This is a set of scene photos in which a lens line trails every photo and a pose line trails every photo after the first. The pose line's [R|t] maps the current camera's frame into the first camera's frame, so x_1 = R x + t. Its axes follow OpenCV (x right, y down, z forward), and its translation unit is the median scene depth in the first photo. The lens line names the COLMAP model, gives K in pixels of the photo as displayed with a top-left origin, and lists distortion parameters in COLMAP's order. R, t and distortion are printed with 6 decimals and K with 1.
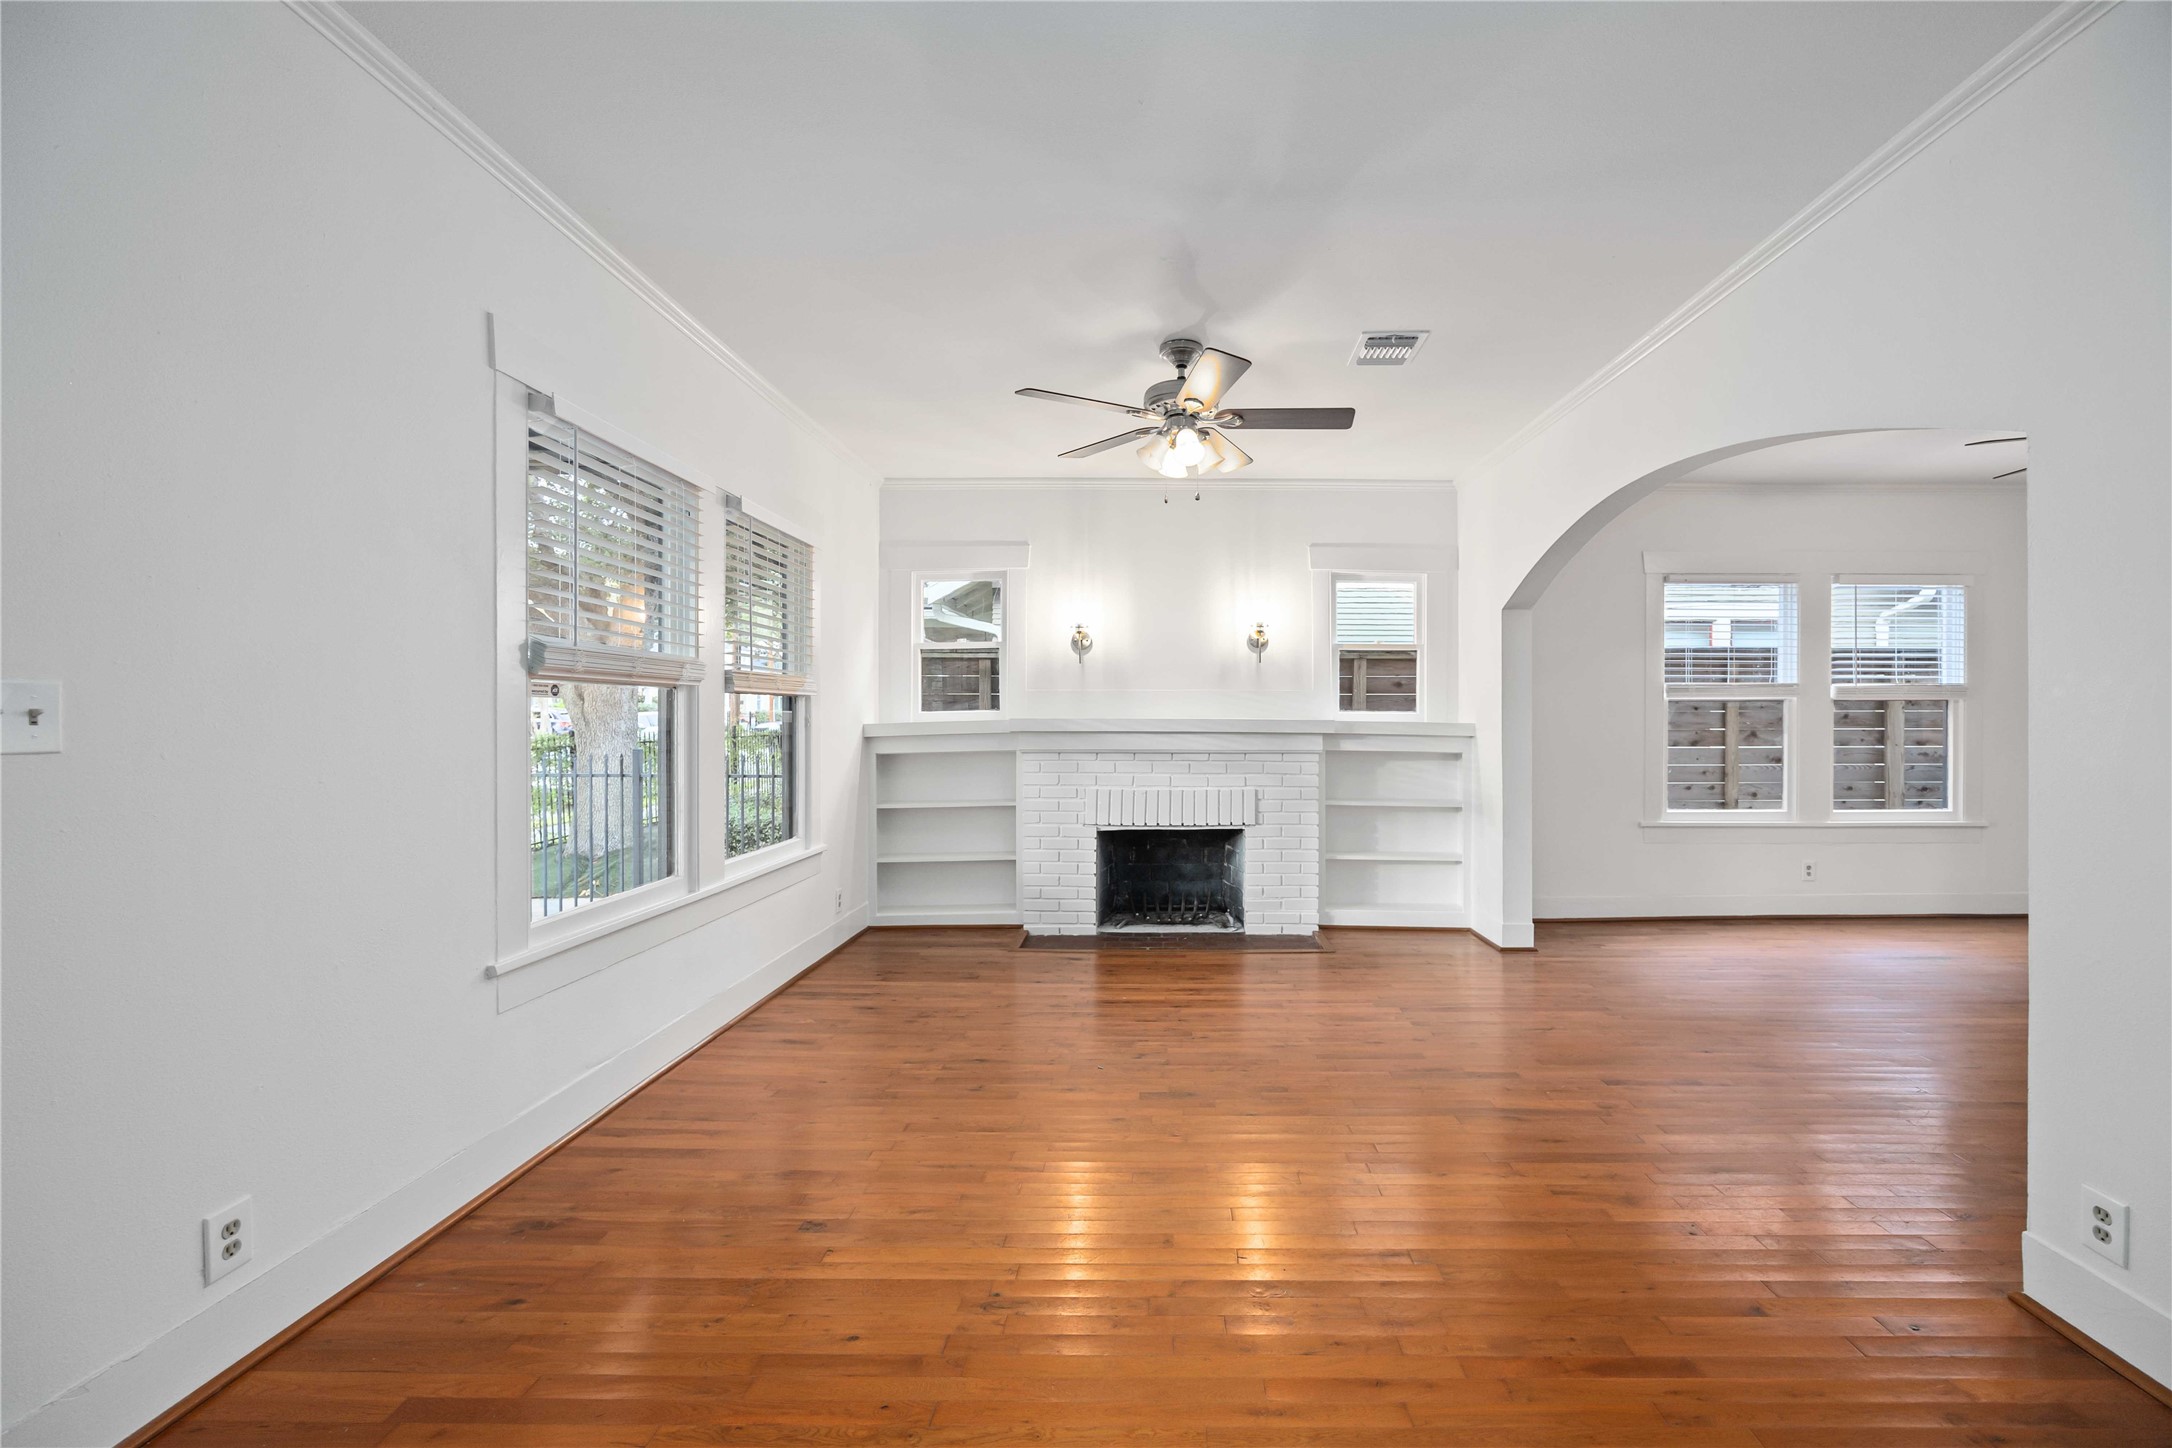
lens RADIAL K [[892.2, 0, 1088.1], [0, 892.2, 721.6], [0, 0, 1]] dist [0.000166, 0.000335]
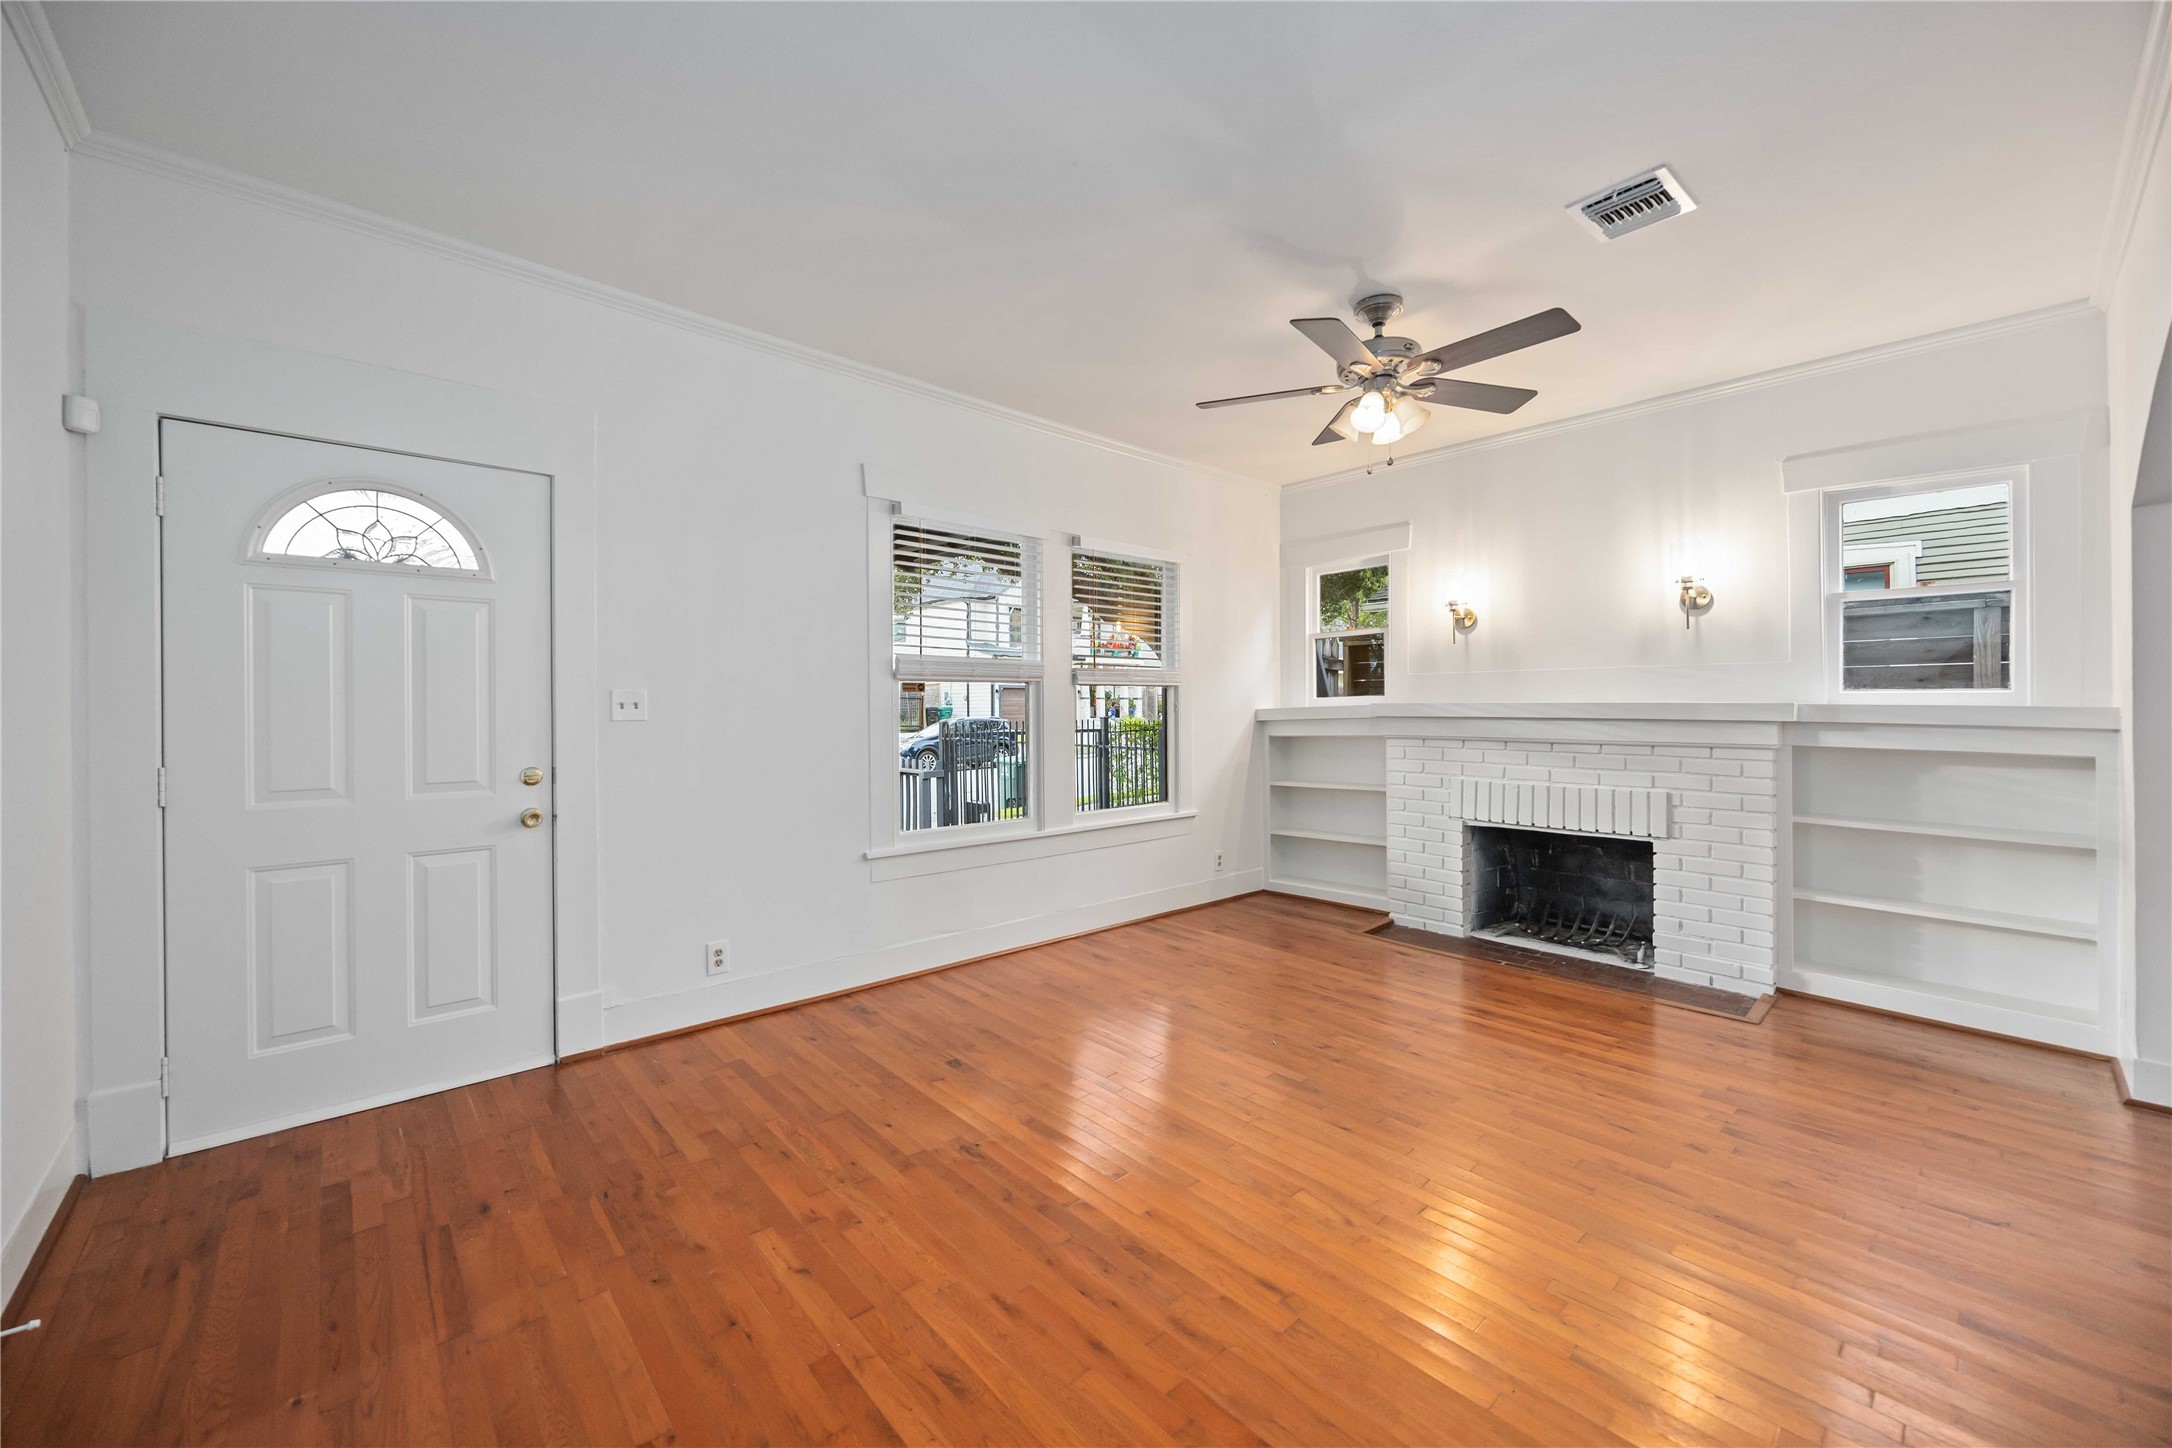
lens RADIAL K [[835.4, 0, 1081.5], [0, 835.4, 713.9], [0, 0, 1]] dist [0.001435, 0.000181]
pose [[0.662840, 0.003295, -0.748754, 0.390479], [0.001297, 0.999984, 0.005548, 0.002244], [0.748760, -0.004649, 0.662825, 0.131818]]
